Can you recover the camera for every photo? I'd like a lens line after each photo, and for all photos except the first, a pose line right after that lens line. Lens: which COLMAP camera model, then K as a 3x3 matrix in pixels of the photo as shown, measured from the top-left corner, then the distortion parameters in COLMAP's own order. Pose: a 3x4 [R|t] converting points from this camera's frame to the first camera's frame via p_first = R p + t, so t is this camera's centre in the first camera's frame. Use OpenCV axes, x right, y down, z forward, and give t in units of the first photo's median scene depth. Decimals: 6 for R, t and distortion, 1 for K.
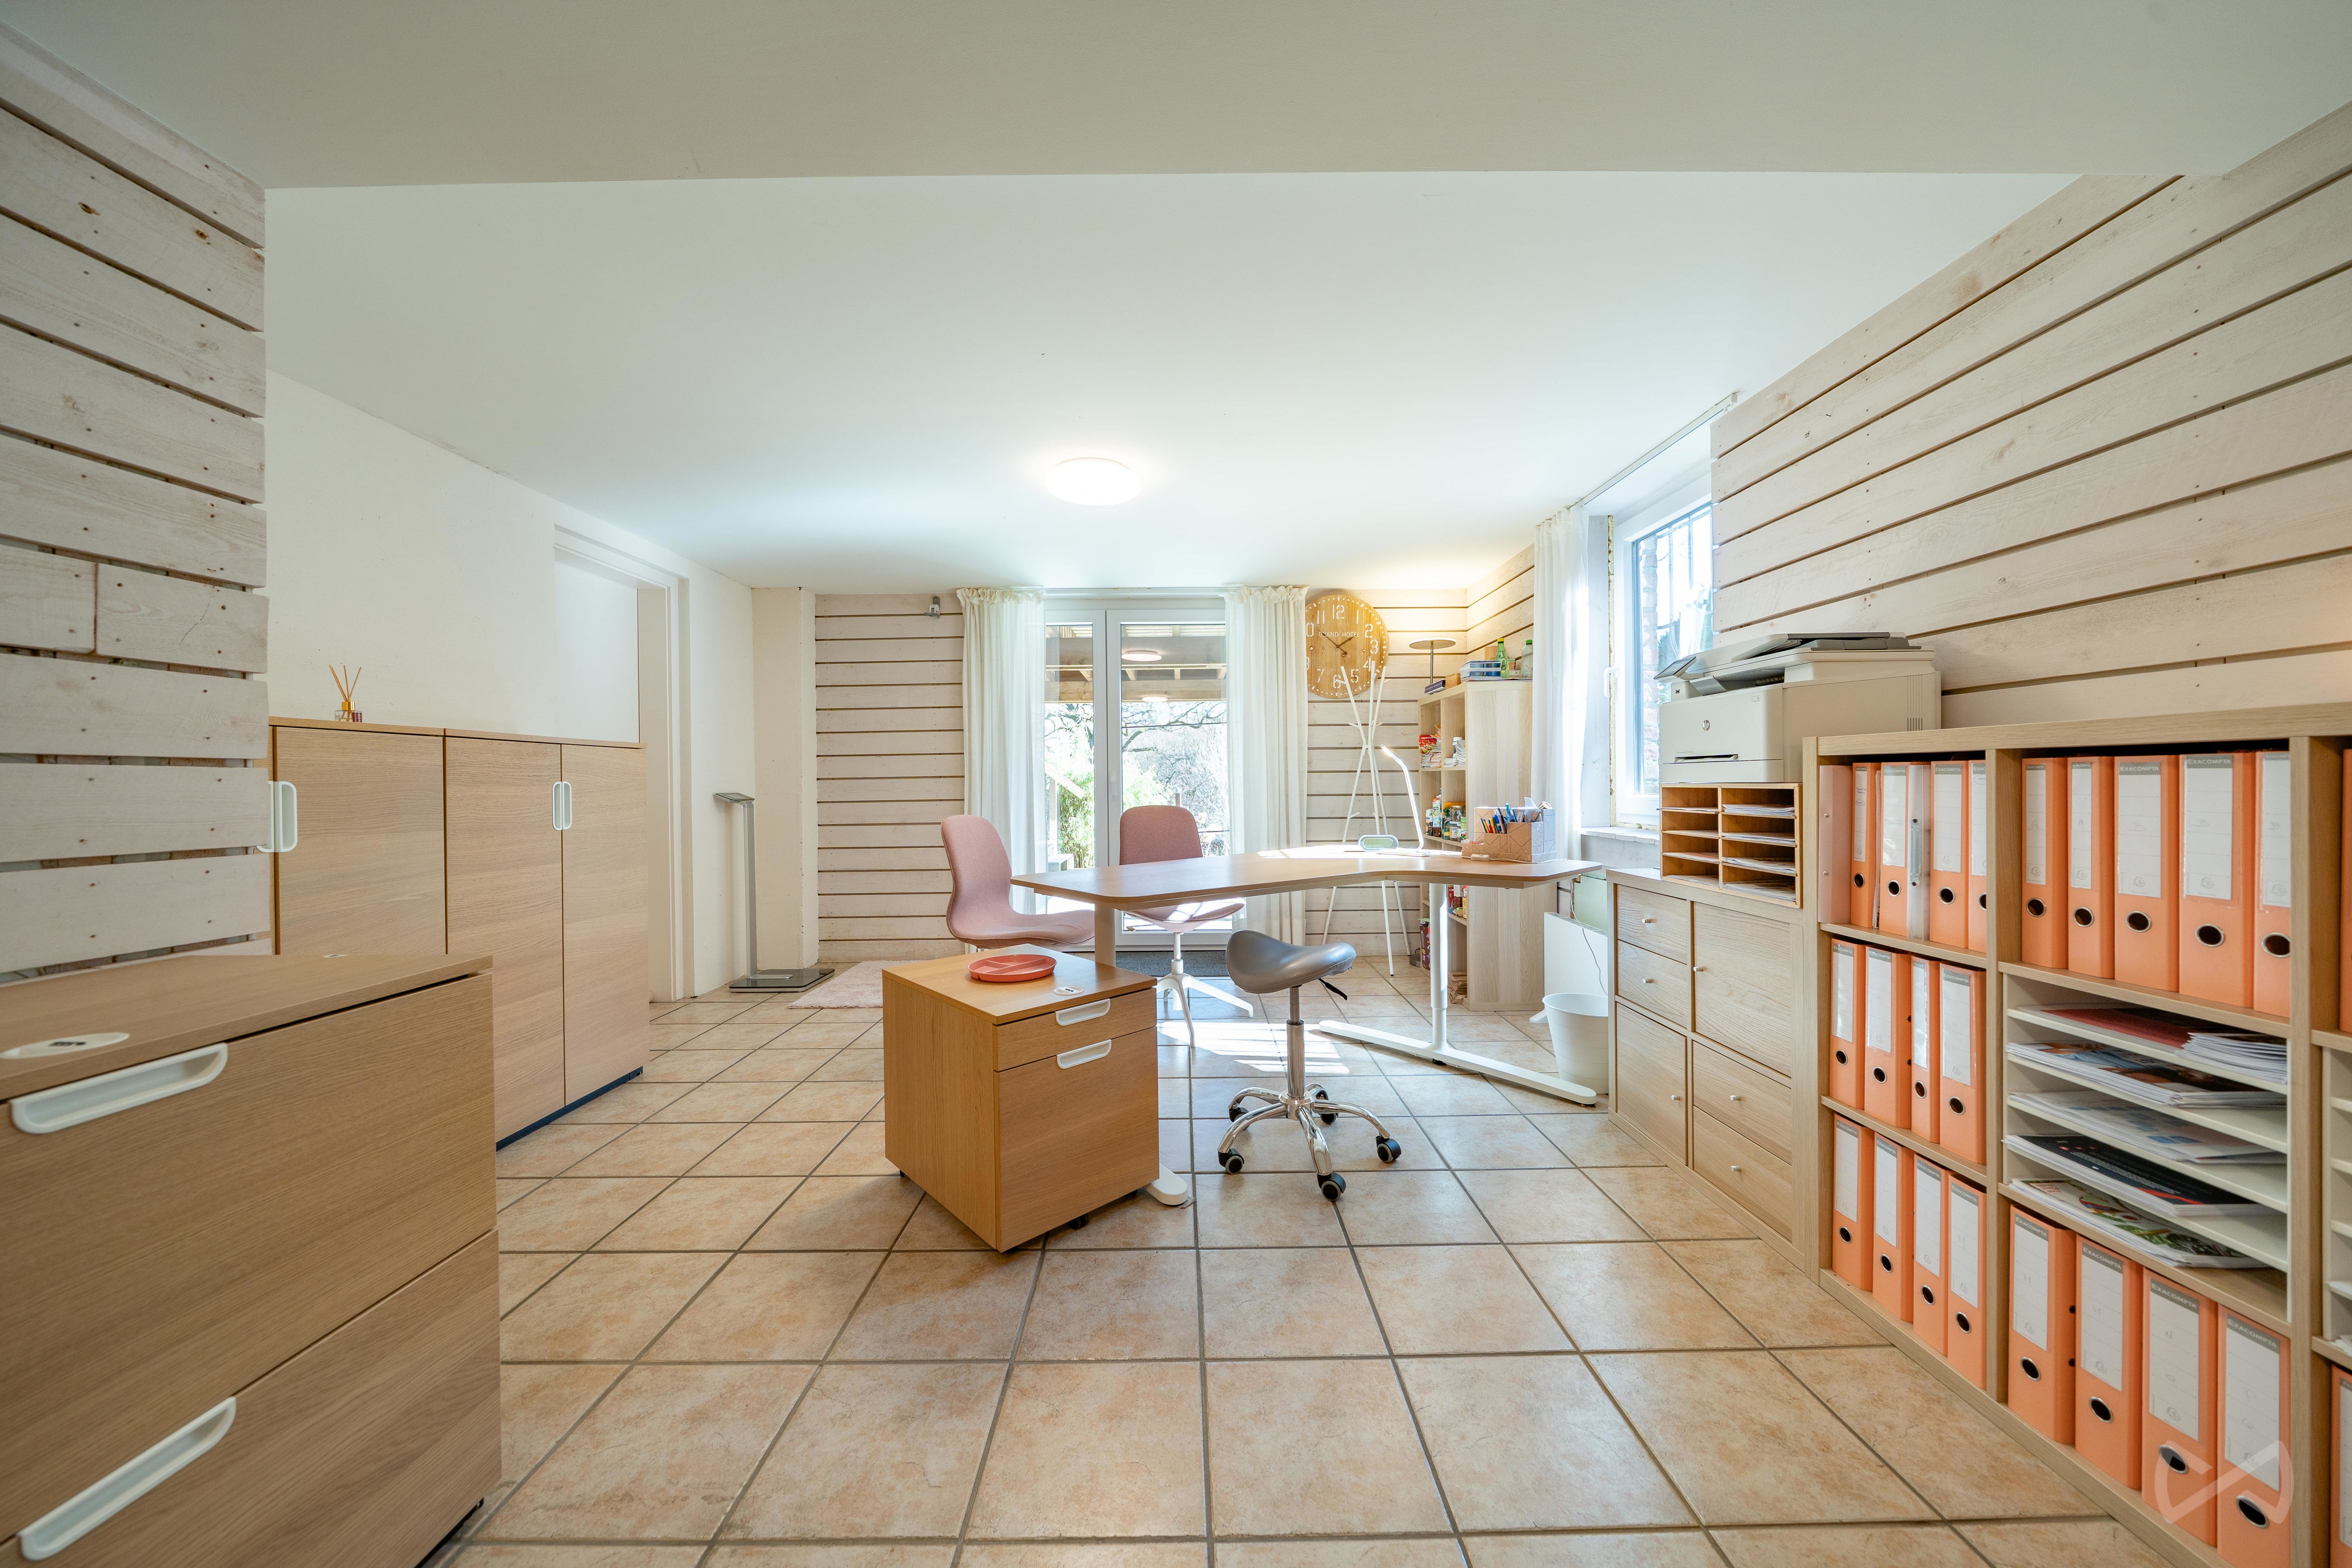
lens RADIAL K [[803.1, 0, 1183.0], [0, 803.1, 779.6], [0, 0, 1]] dist [-0.001459, -0.000063]
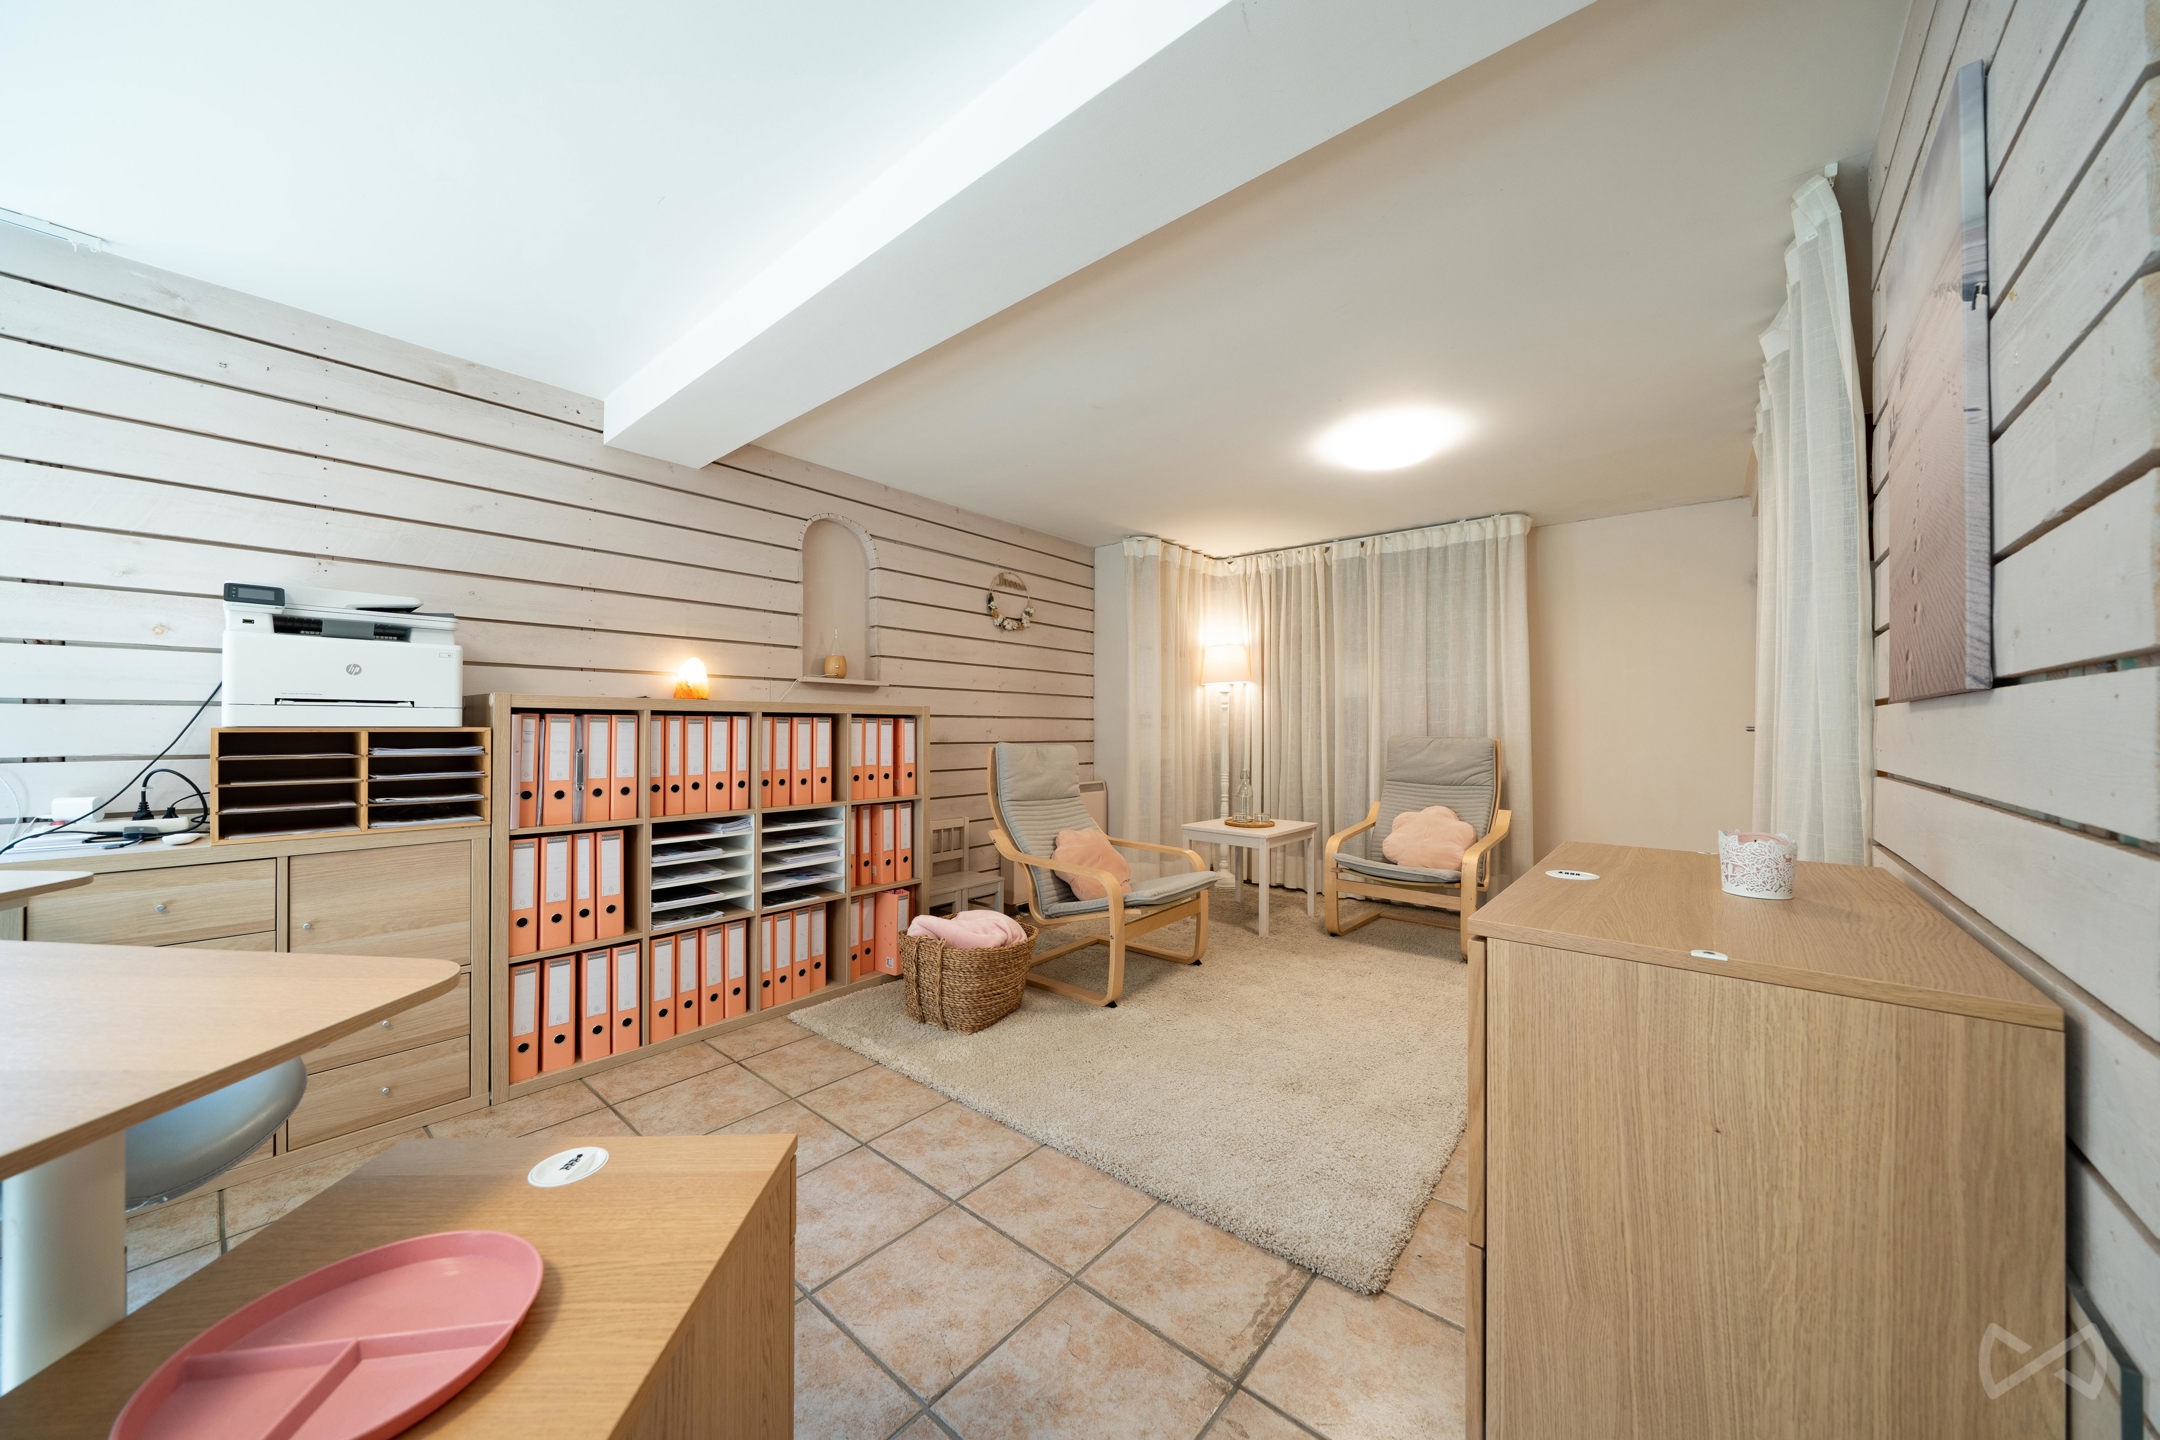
lens RADIAL K [[737.5, 0, 1084.1], [0, 737.5, 726.4], [0, 0, 1]] dist [-0.001459, -0.000063]
pose [[-0.762077, 0.008708, 0.647428, -0.889228], [0.004608, 0.999957, -0.008026, 0.019691], [-0.647470, -0.003133, -0.762084, 1.561099]]
